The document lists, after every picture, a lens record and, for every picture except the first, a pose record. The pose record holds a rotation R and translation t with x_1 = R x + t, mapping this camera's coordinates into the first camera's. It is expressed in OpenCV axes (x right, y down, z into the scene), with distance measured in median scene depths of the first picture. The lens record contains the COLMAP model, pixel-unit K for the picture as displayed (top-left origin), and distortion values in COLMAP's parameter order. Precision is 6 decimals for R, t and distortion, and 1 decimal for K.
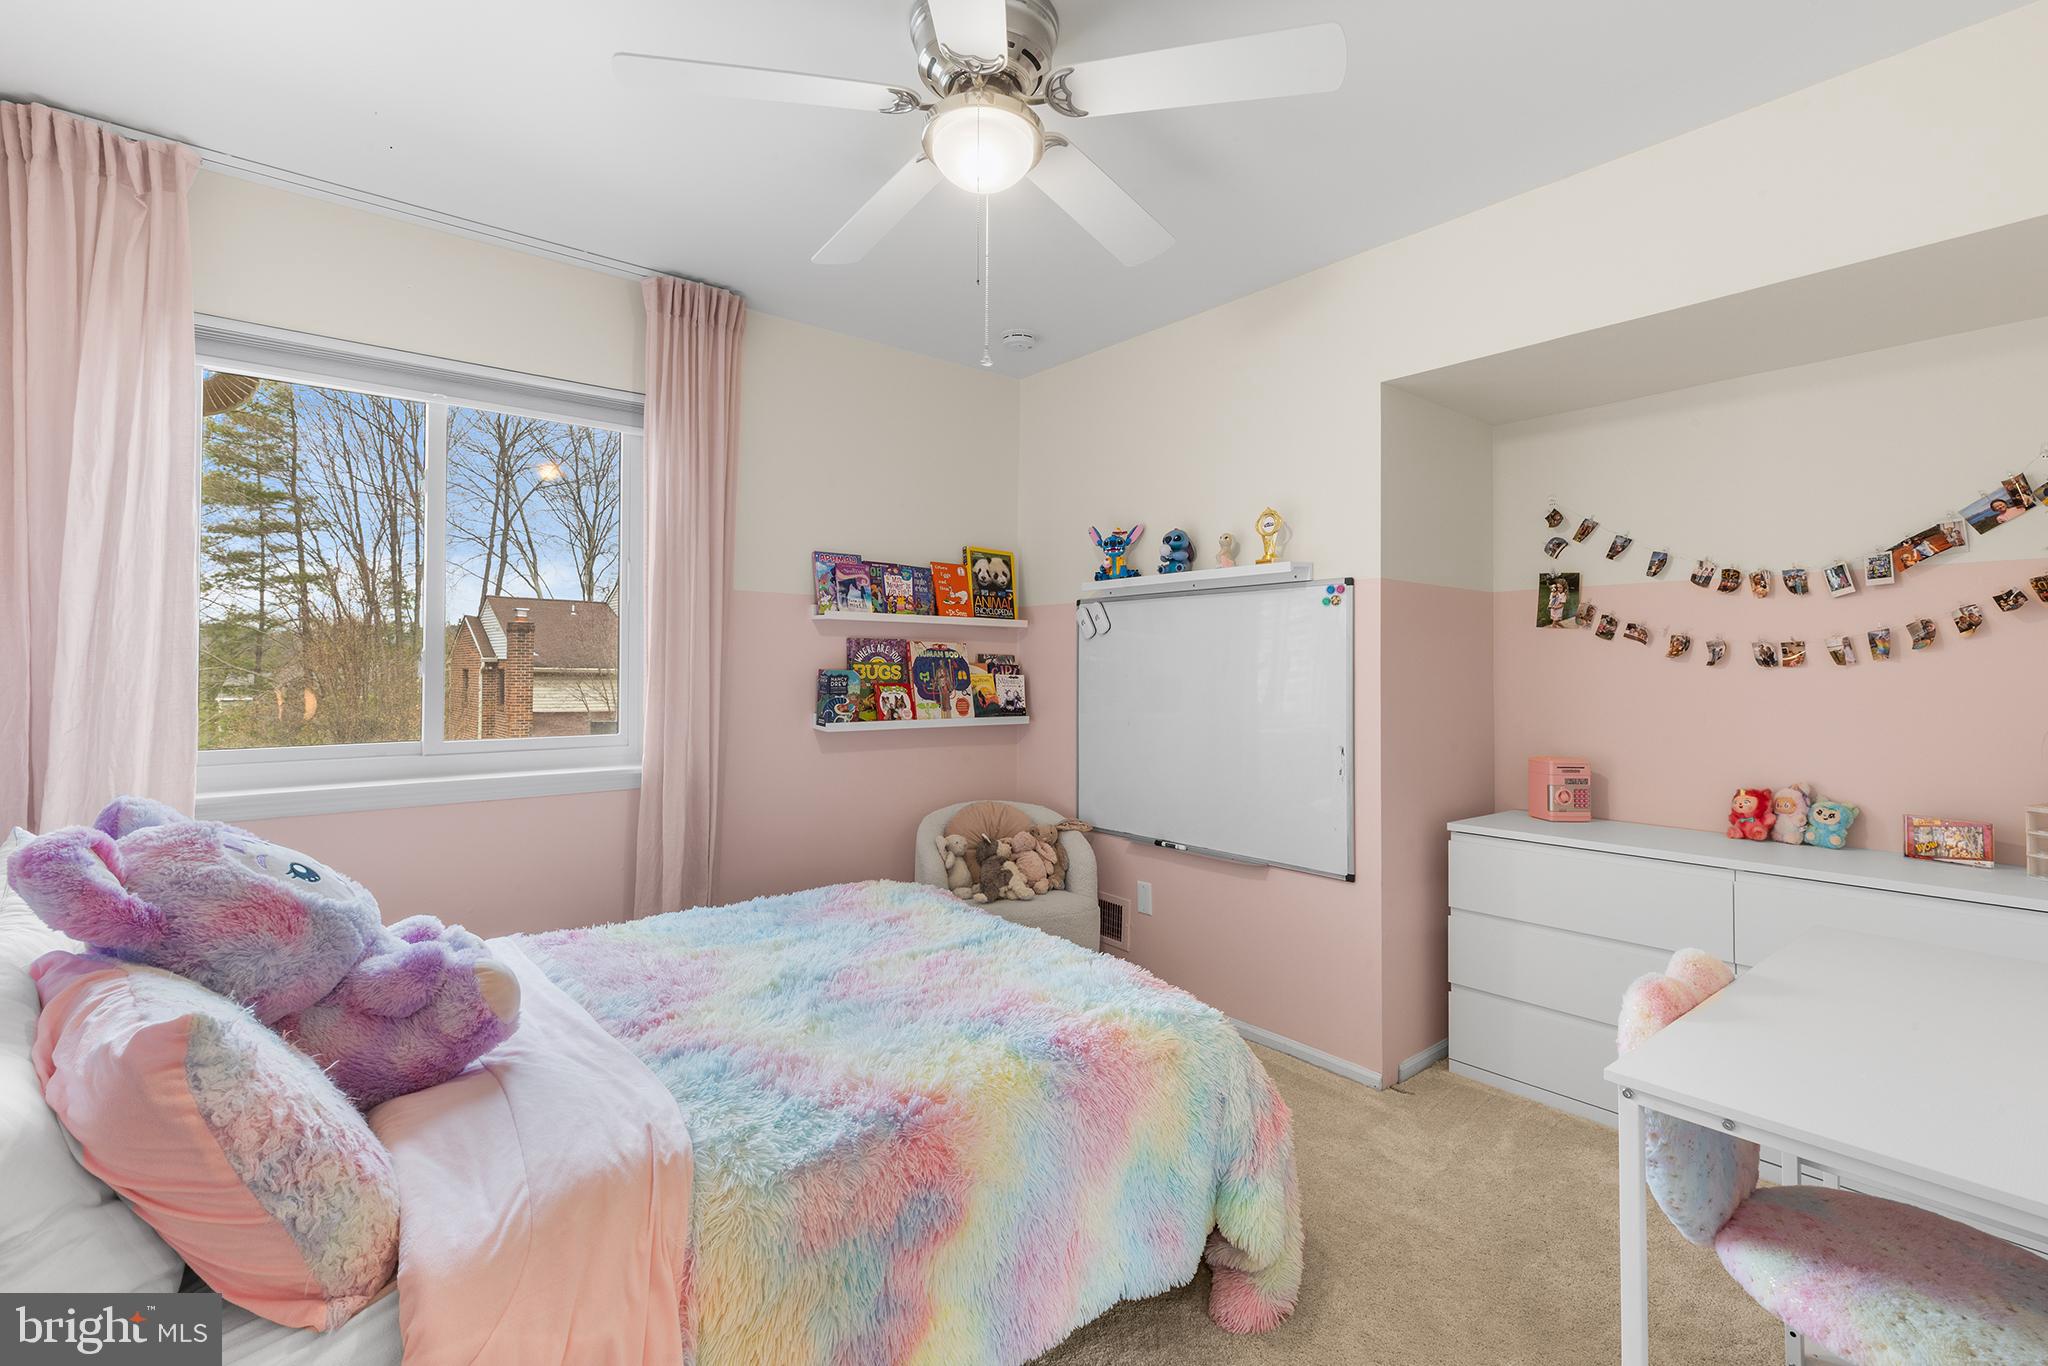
lens RADIAL K [[917.9, 0, 1022.7], [0, 917.9, 677.6], [0, 0, 1]] dist [0.002090, -0.000716]
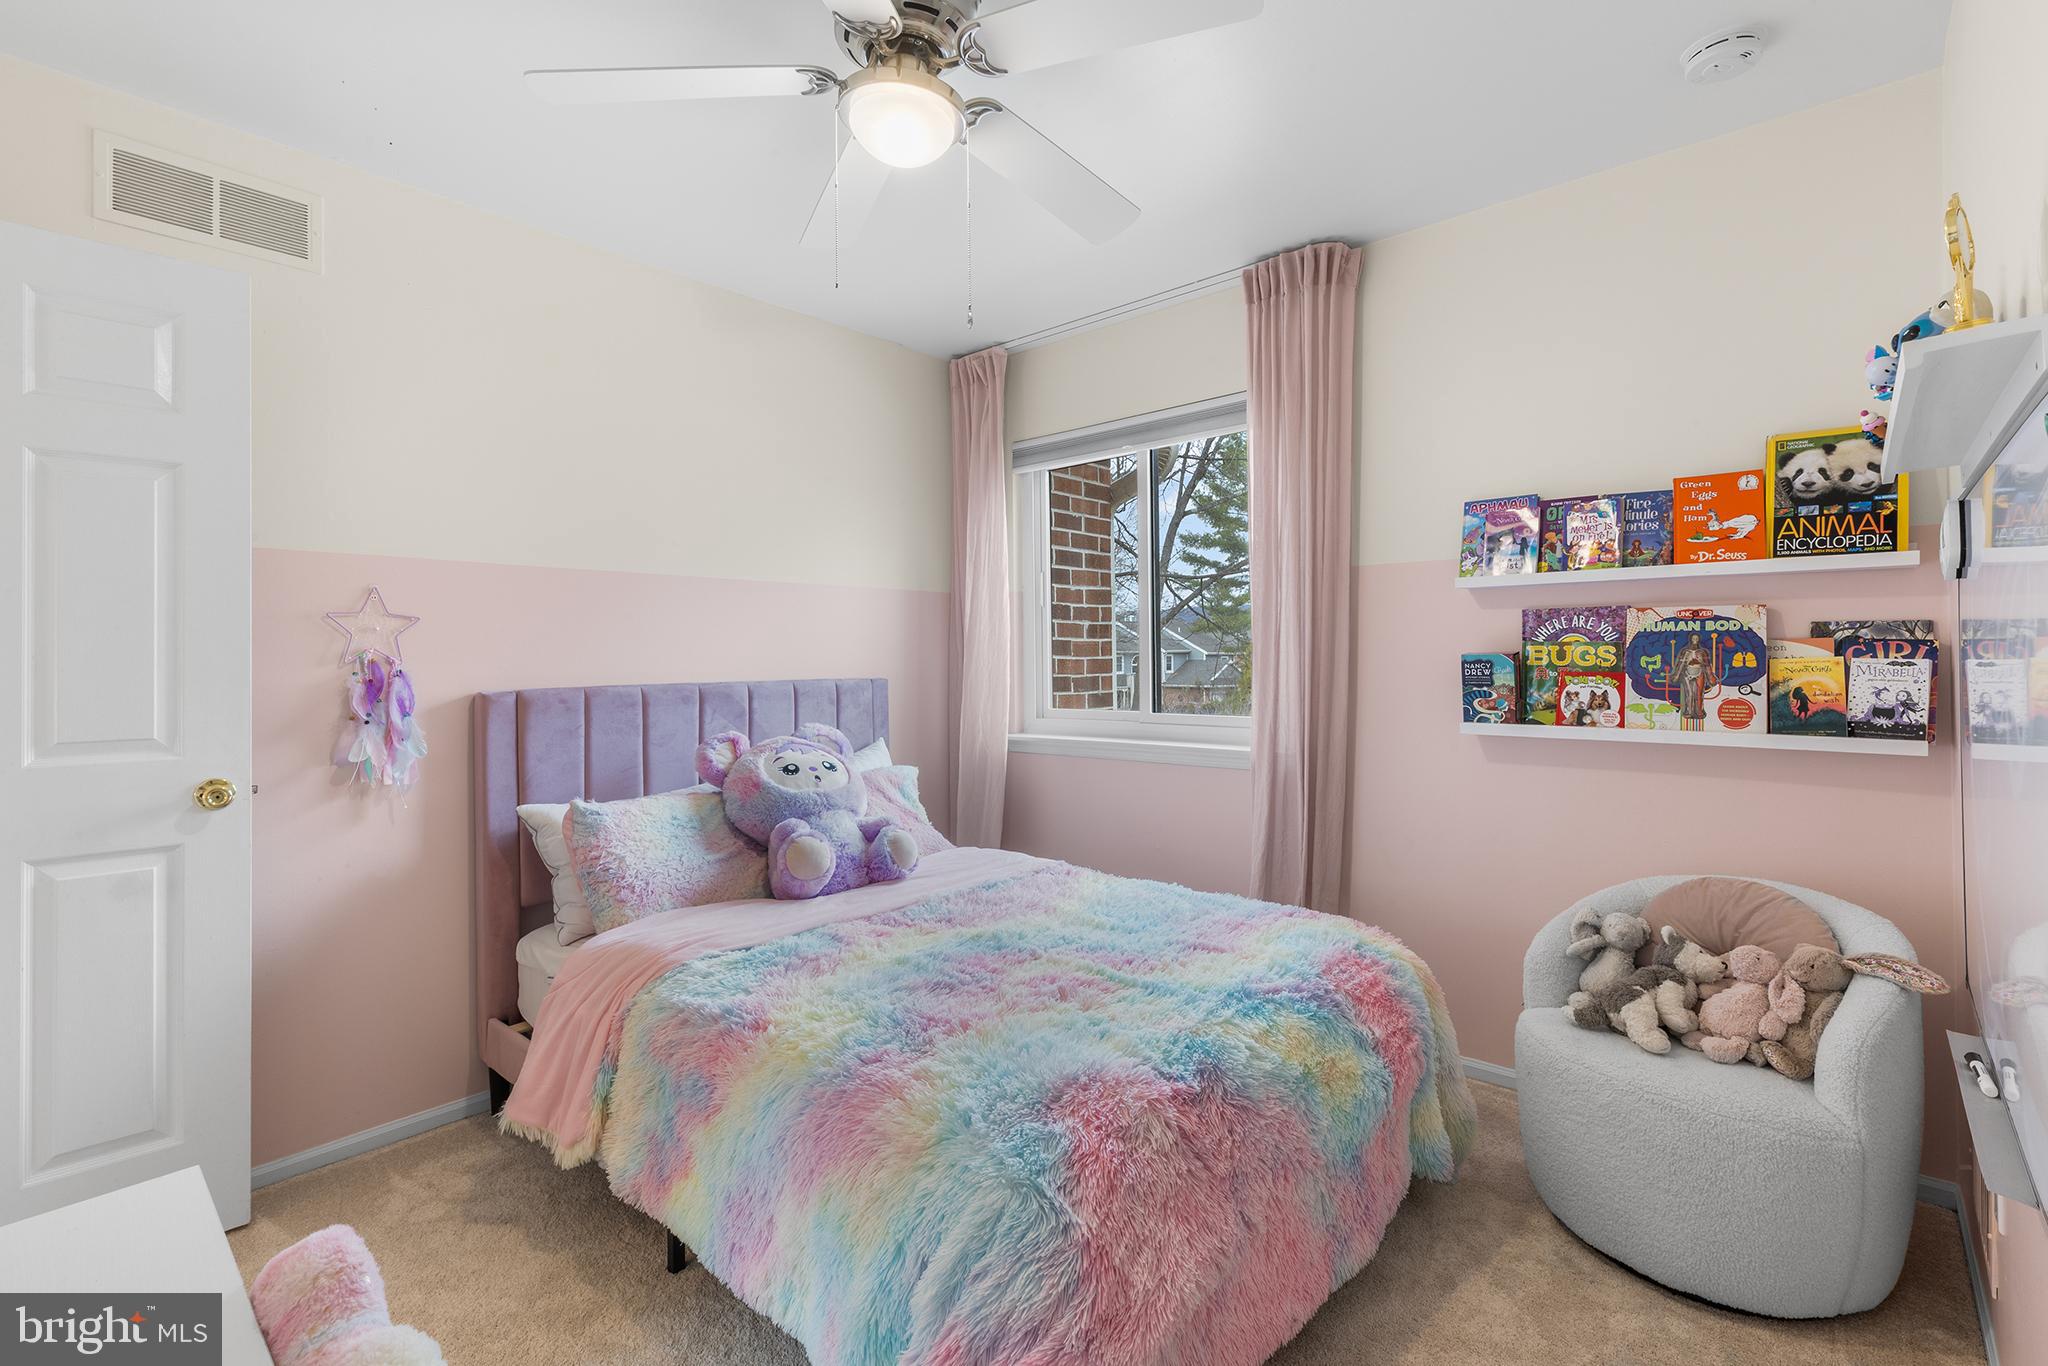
lens RADIAL K [[917.9, 0, 1007.5], [0, 917.9, 649.3], [0, 0, 1]] dist [0.002090, -0.000716]
pose [[0.145205, -0.011747, -0.989332, 0.458197], [0.000573, 0.999930, -0.011789, -0.002869], [0.989401, 0.001145, 0.145201, 0.465009]]
